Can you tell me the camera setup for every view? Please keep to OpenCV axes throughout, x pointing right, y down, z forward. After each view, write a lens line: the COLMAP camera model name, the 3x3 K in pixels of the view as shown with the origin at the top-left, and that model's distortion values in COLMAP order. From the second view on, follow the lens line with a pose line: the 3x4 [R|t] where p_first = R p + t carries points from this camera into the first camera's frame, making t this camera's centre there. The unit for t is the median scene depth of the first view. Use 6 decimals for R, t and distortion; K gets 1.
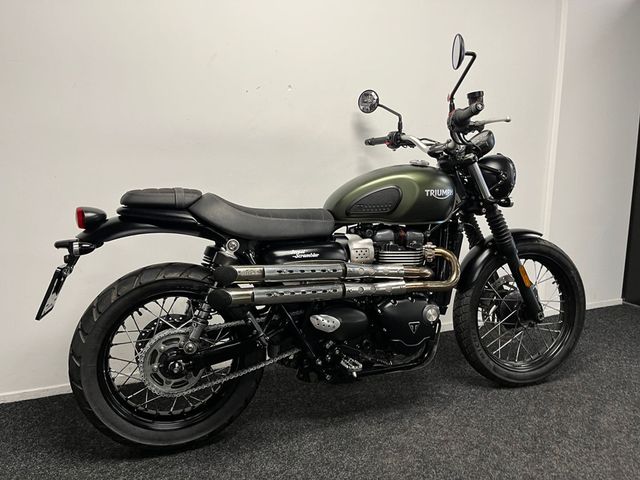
lens RADIAL K [[473.4, 0, 318.5], [0, 473.4, 260.8], [0, 0, 1]] dist [0.006267, 0.001597]
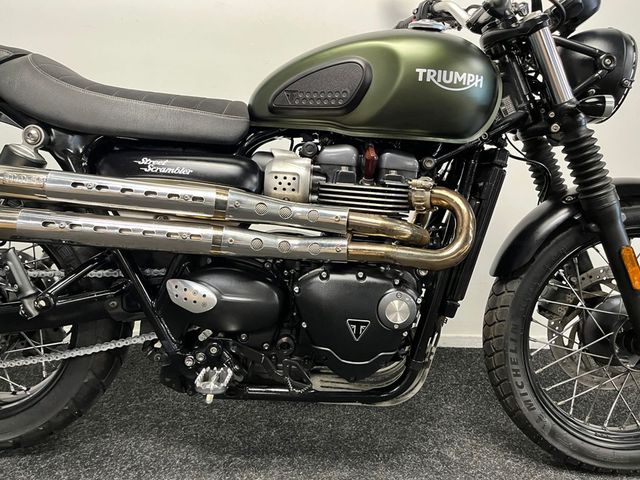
lens RADIAL K [[486.5, 0, 314.4], [0, 486.5, 242.5], [0, 0, 1]] dist [0.070417, -0.093899]
pose [[0.954236, 0.120310, -0.273787, 0.279043], [-0.117519, 0.992713, 0.026635, 0.034542], [0.274996, 0.006759, 0.961422, 0.447737]]
